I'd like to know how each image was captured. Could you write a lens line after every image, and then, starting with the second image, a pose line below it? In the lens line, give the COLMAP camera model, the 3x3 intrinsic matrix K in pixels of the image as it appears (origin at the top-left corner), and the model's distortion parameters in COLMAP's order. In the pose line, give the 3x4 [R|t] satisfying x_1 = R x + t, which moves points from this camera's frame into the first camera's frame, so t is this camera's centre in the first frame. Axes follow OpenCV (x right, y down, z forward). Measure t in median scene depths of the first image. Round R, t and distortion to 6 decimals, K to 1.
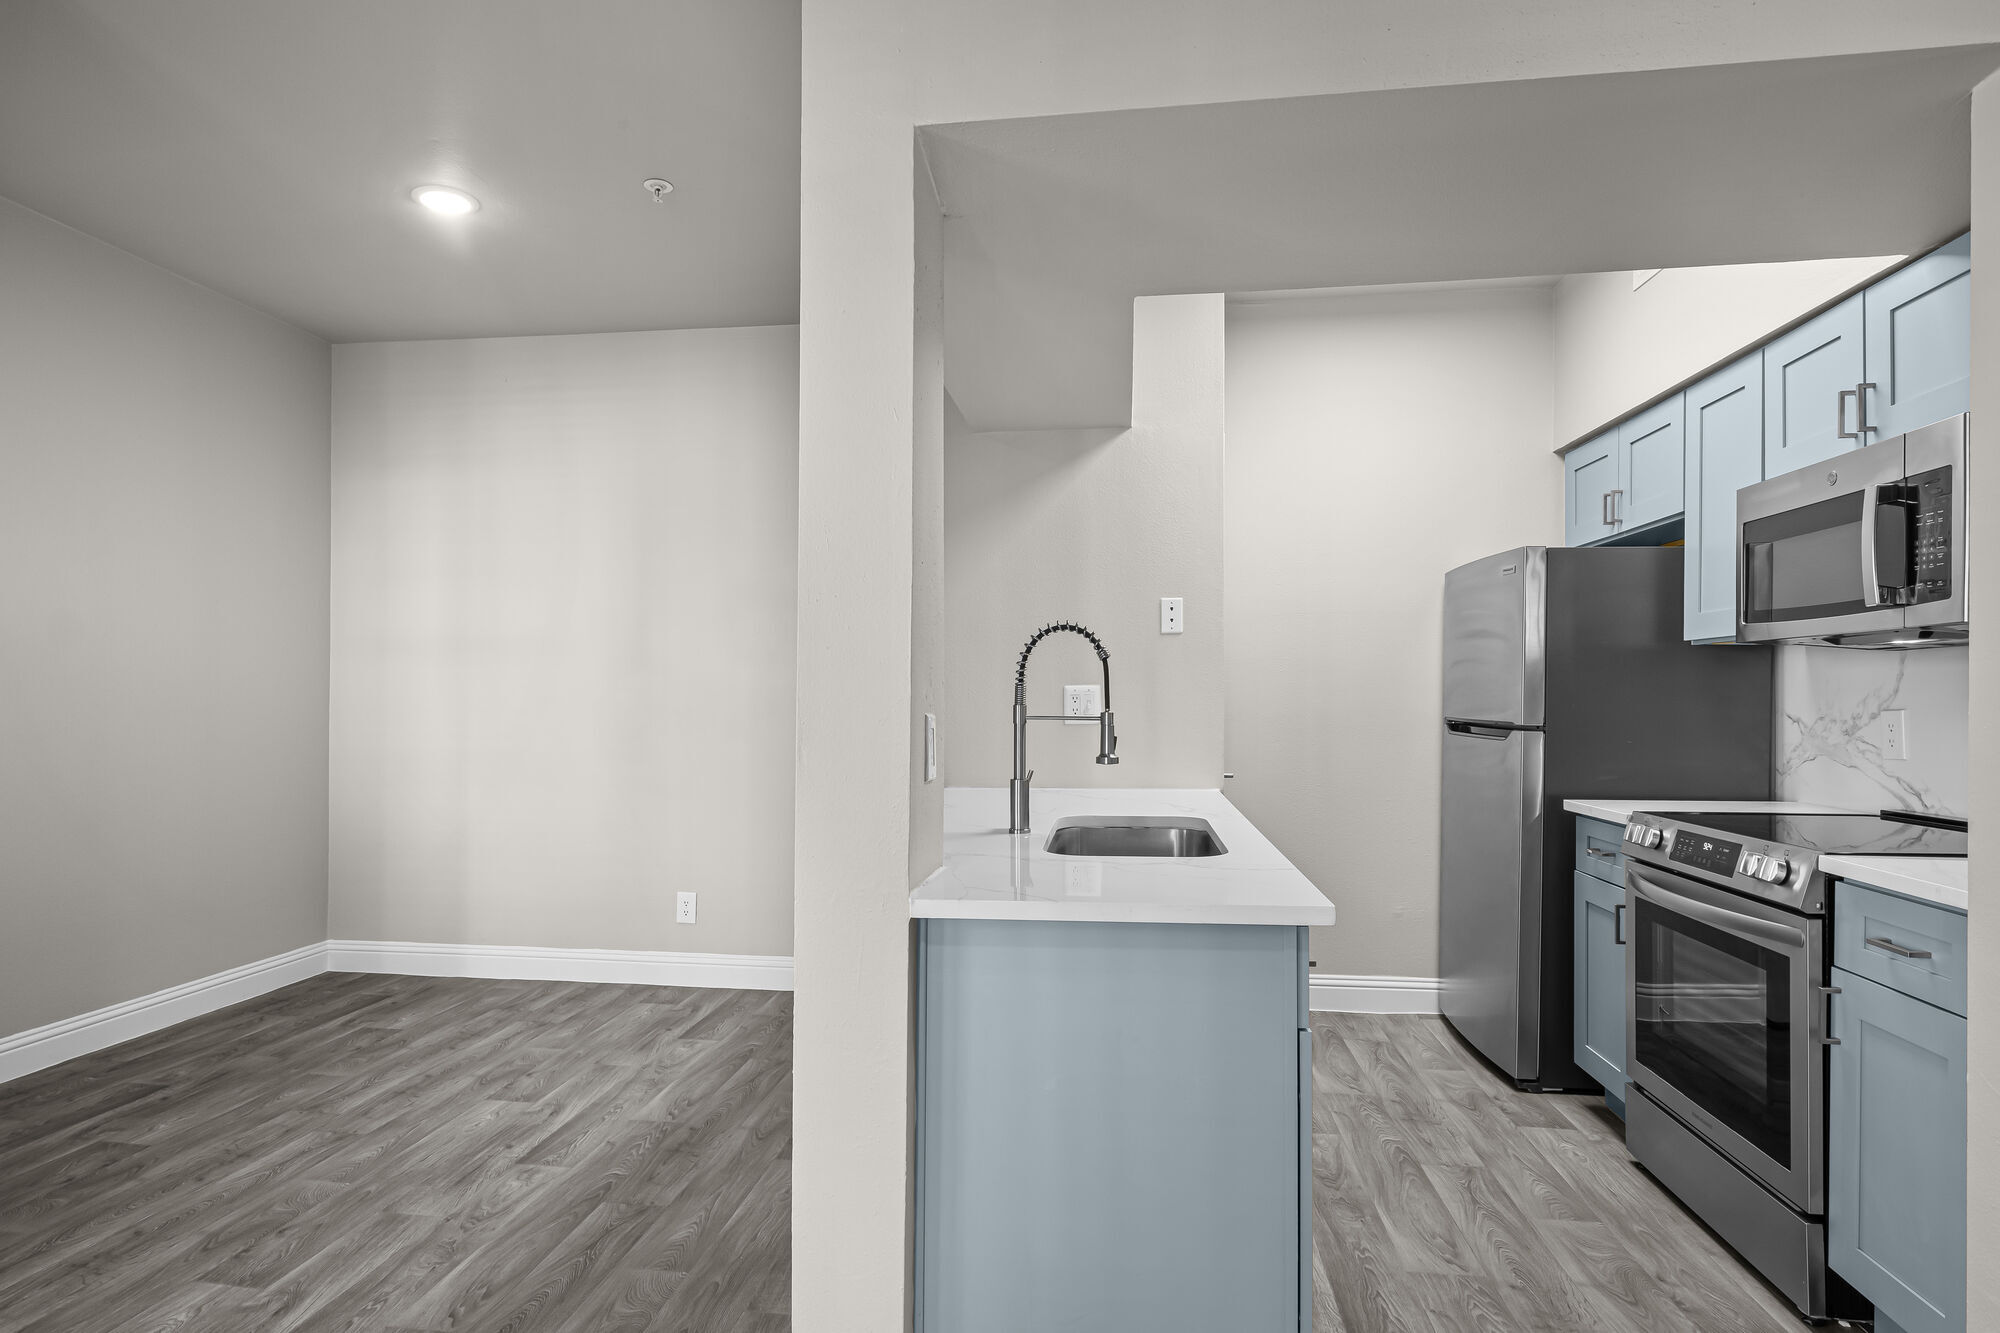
lens RADIAL K [[1068.0, 0, 993.6], [0, 1068.0, 722.6], [0, 0, 1]] dist [-0.003634, -0.000594]
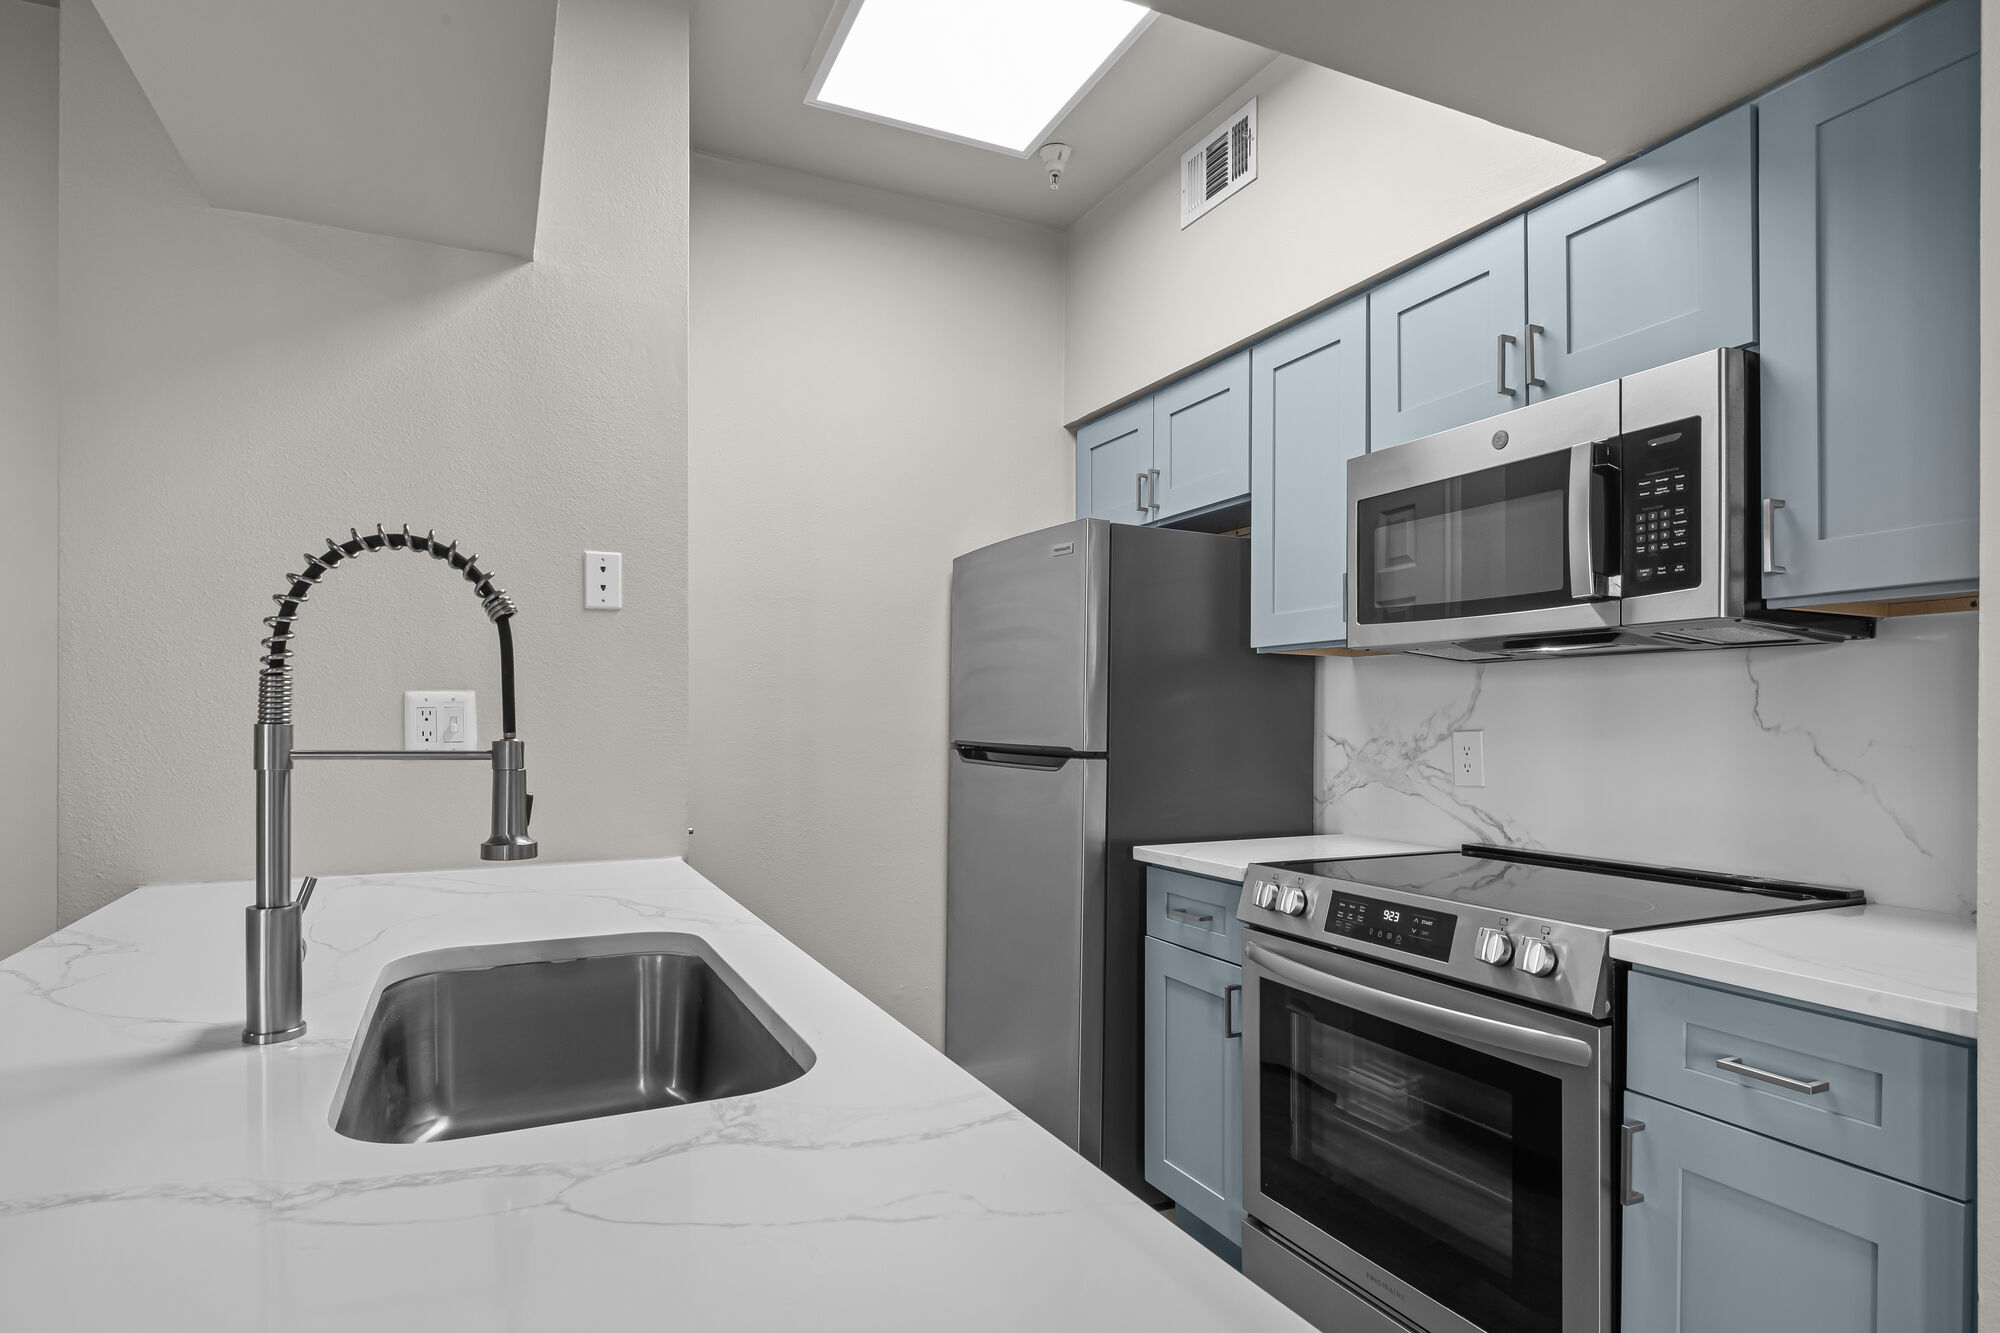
lens RADIAL K [[1068.0, 0, 993.6], [0, 1068.0, 722.6], [0, 0, 1]] dist [-0.003634, -0.000594]
pose [[0.844834, 0.001530, 0.535026, 0.035321], [0.009092, 0.999810, -0.017215, -0.006779], [-0.534951, 0.019409, 0.844660, 0.461275]]
